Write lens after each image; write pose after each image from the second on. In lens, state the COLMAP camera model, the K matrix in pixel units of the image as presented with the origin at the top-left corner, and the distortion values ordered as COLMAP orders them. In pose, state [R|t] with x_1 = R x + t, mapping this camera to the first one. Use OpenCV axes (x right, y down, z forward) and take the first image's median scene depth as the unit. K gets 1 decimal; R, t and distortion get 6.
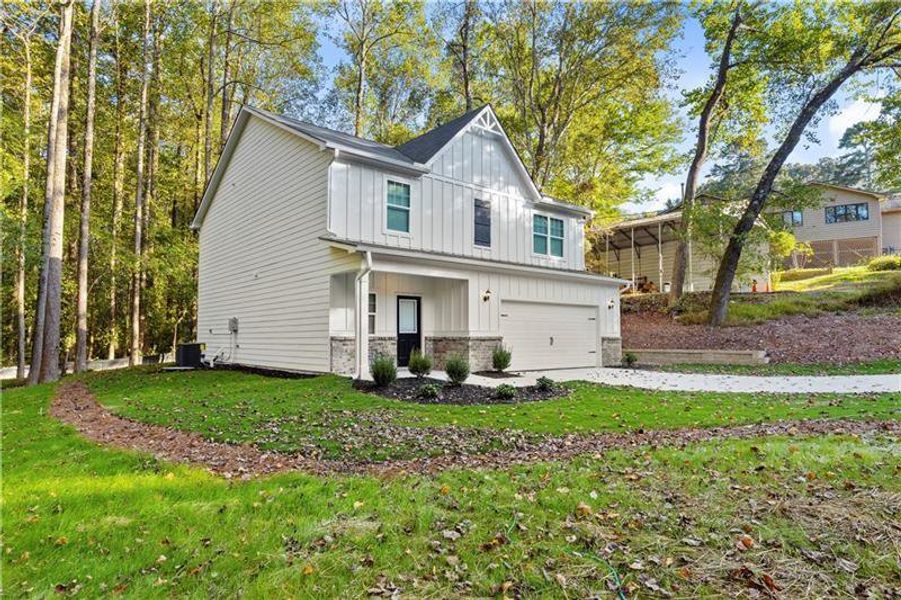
lens RADIAL K [[520.4, 0, 437.7], [0, 520.4, 300.2], [0, 0, 1]] dist [-0.008743, 0.001017]
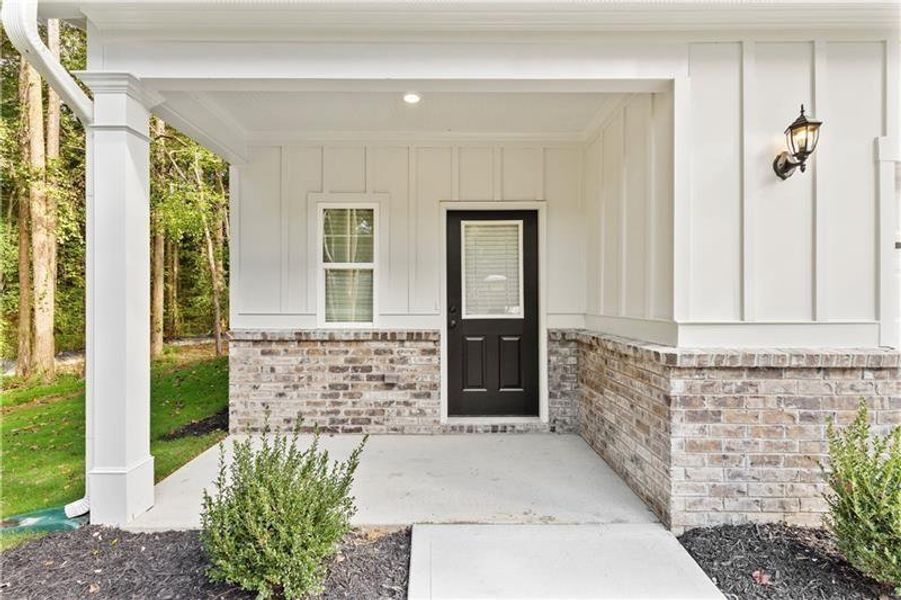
lens RADIAL K [[397.8, 0, 448.4], [0, 397.8, 298.0], [0, 0, 1]] dist [0.000438, 0.000007]
pose [[0.772857, -0.002280, -0.634577, 0.080718], [0.044031, 0.997776, 0.050041, 0.032353], [0.633051, -0.066615, 0.771238, 0.722755]]
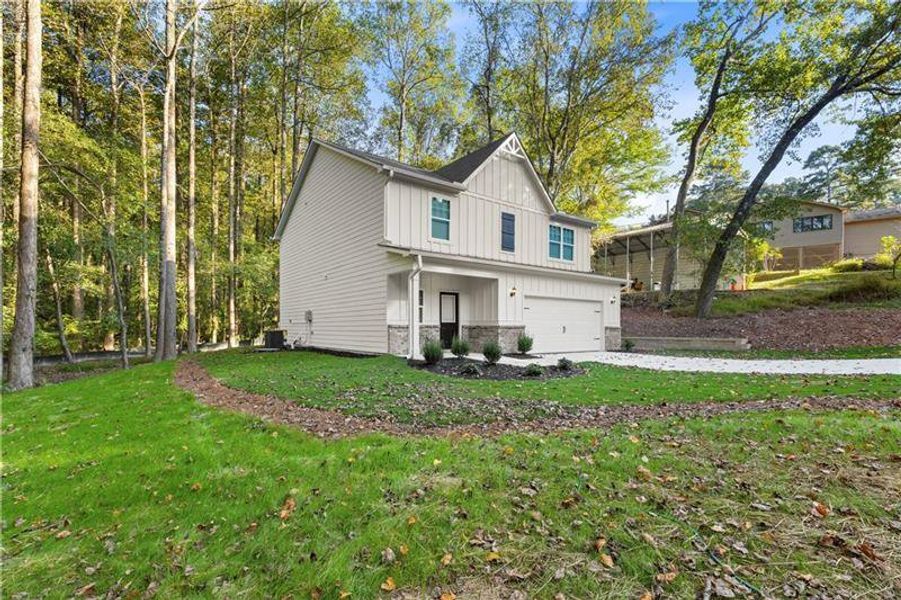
lens RADIAL K [[407.1, 0, 434.0], [0, 407.1, 325.8], [0, 0, 1]] dist [-0.002122, -0.000764]
pose [[0.998229, 0.004109, -0.059341, -0.031200], [-0.000178, 0.997813, 0.066105, 0.006655], [0.059482, -0.065978, 0.996047, 0.028673]]
